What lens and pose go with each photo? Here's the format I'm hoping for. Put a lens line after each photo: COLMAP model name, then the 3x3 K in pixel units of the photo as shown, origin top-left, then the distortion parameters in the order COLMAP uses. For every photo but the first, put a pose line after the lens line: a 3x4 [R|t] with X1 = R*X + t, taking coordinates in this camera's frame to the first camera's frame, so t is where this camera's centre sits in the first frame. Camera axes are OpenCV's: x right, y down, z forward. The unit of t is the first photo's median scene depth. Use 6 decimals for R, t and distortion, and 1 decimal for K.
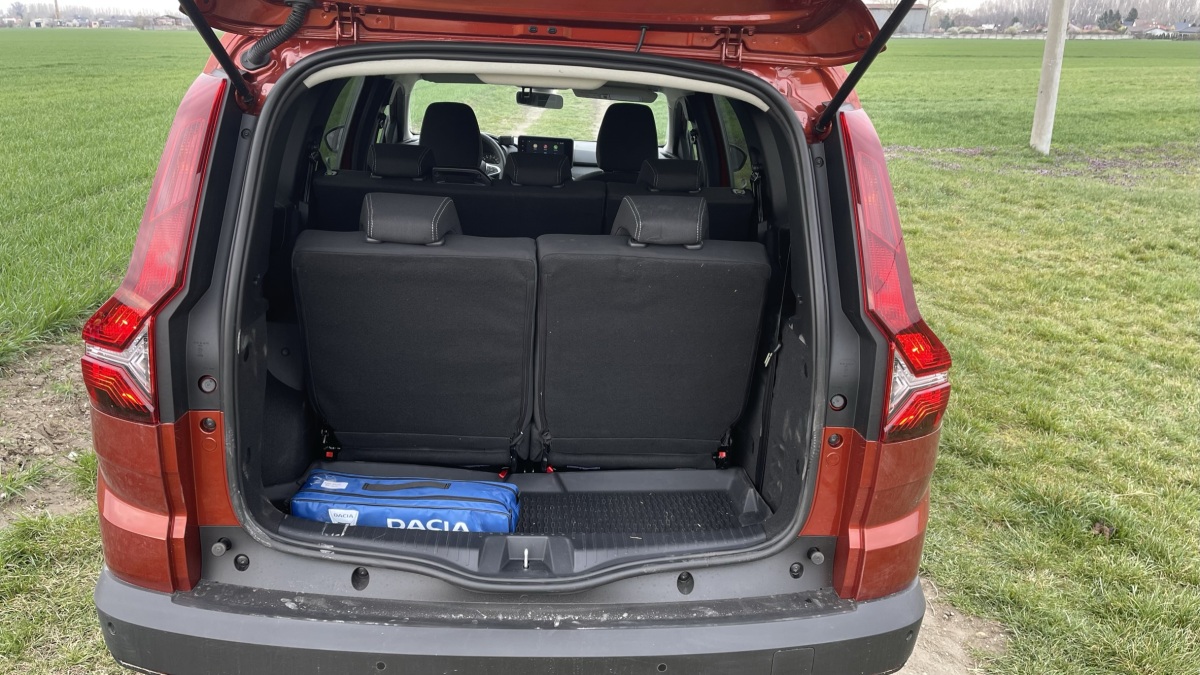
lens RADIAL K [[906.1, 0, 600.0], [0, 906.1, 337.5], [0, 0, 1]] dist [0.075187, -0.107539]
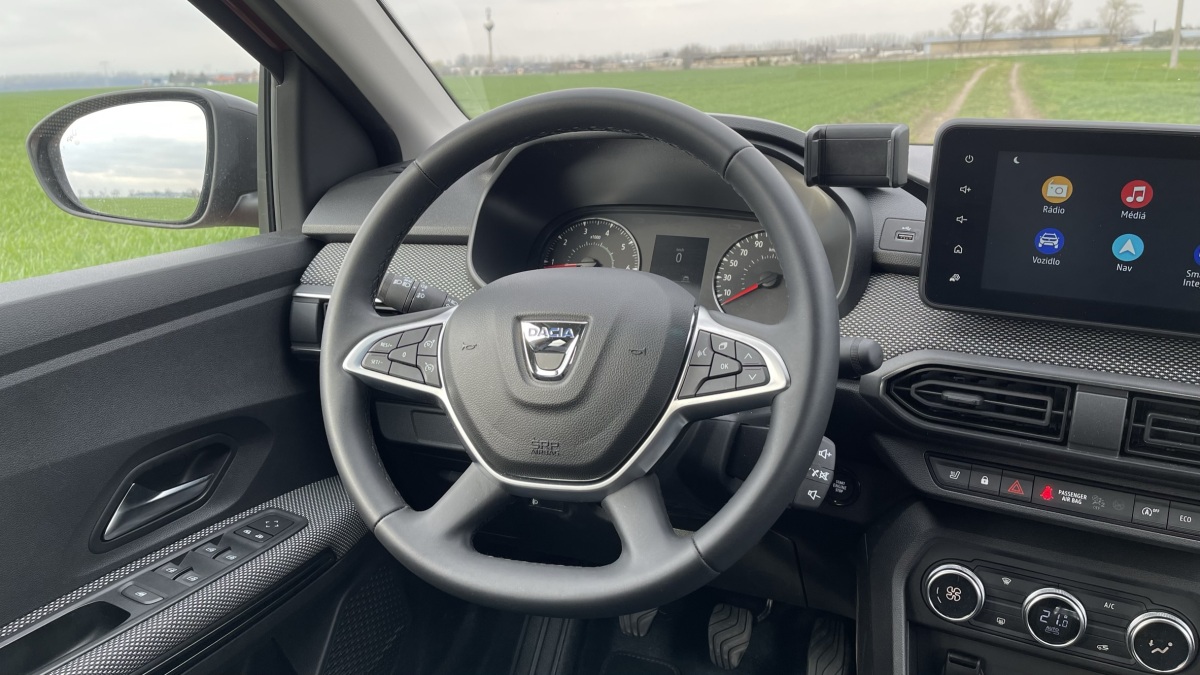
lens RADIAL K [[906.1, 0, 600.0], [0, 906.1, 337.5], [0, 0, 1]] dist [0.075187, -0.107539]
pose [[0.918293, 0.072761, -0.389158, -0.229449], [-0.086109, 0.996142, -0.016944, -0.512309], [0.386423, 0.049069, 0.921015, 2.404635]]
